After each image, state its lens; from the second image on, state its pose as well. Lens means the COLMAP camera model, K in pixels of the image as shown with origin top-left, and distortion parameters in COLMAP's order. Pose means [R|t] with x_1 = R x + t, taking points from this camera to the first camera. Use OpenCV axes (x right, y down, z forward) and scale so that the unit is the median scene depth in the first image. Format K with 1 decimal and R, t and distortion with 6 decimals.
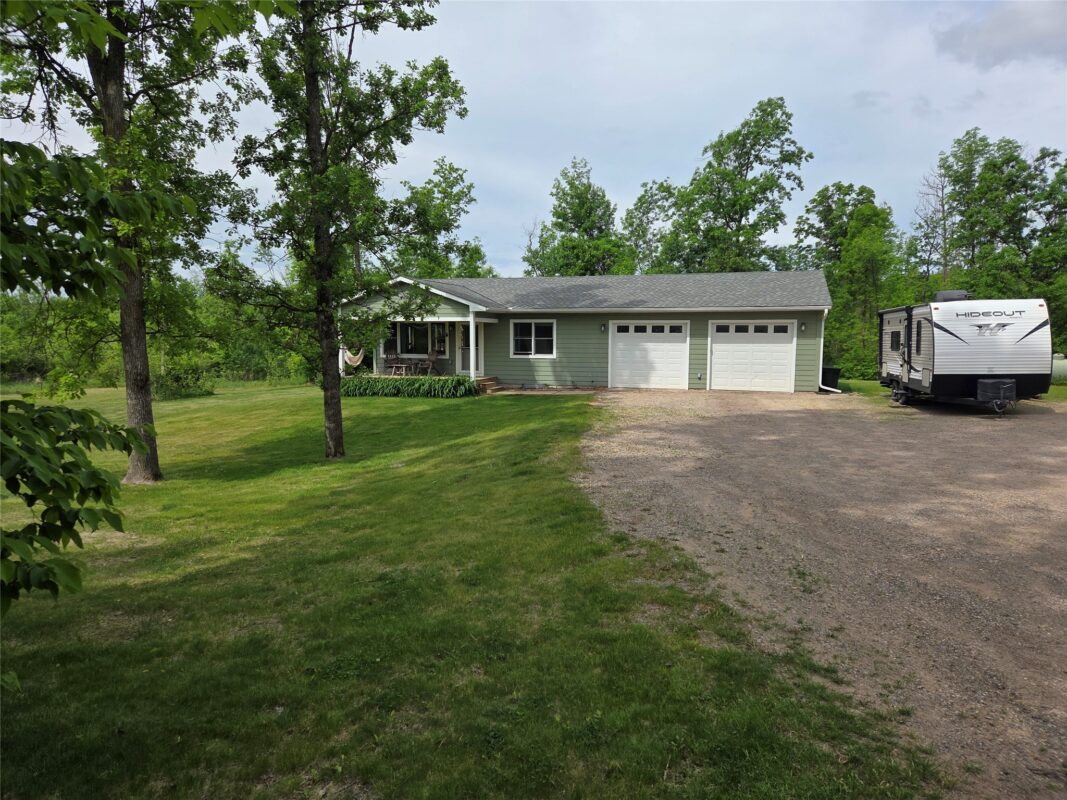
lens RADIAL K [[699.7, 0, 537.6], [0, 699.7, 405.1], [0, 0, 1]] dist [0.072712, -0.058593]
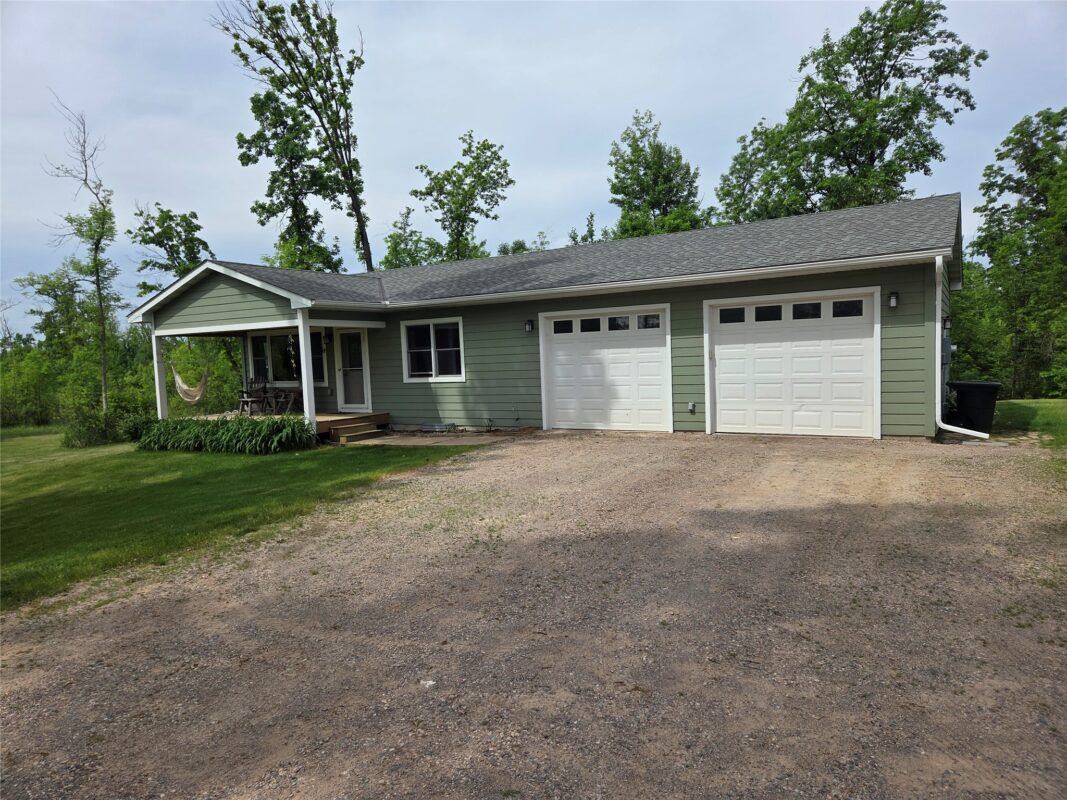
lens RADIAL K [[699.7, 0, 537.6], [0, 699.7, 405.1], [0, 0, 1]] dist [0.072712, -0.058593]
pose [[0.967774, -0.024279, -0.250649, 0.156455], [0.017857, 0.999452, -0.027861, -0.019018], [0.251188, 0.022487, 0.967677, 0.287950]]
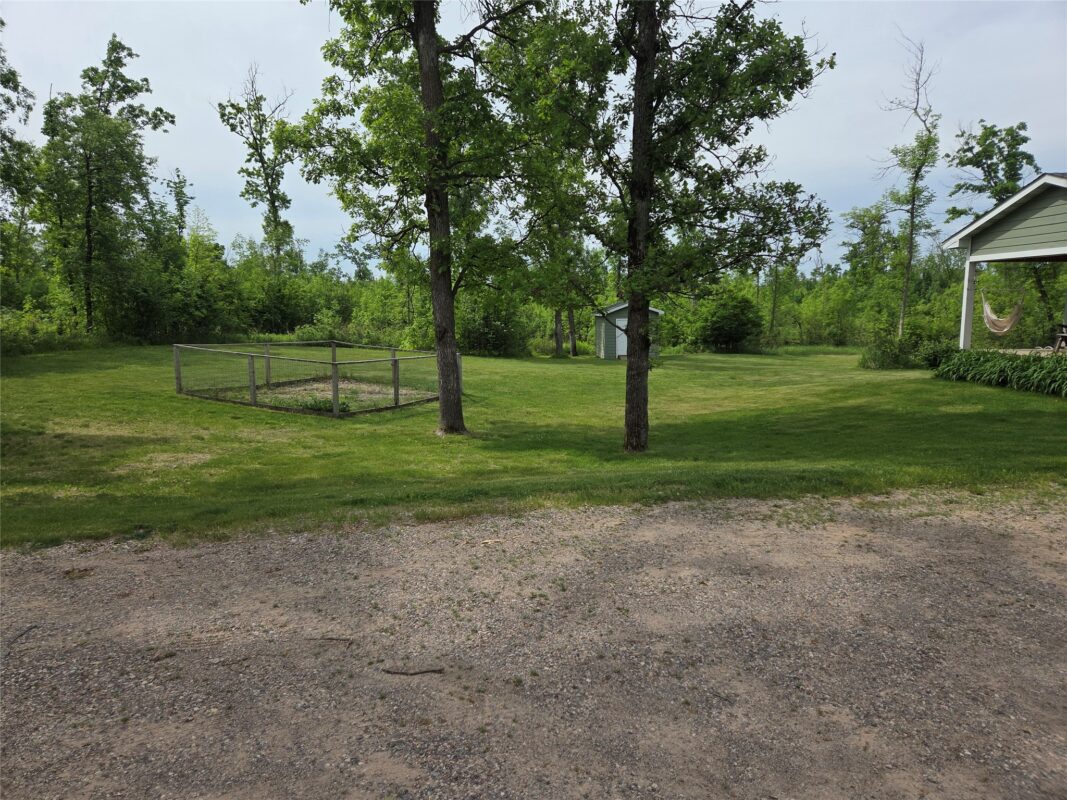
lens RADIAL K [[699.7, 0, 537.6], [0, 699.7, 405.1], [0, 0, 1]] dist [0.072712, -0.058593]
pose [[0.310805, 0.130366, -0.941491, 0.149531], [-0.088548, 0.990213, 0.107881, -0.017074], [0.946340, 0.049837, 0.319307, 0.278701]]
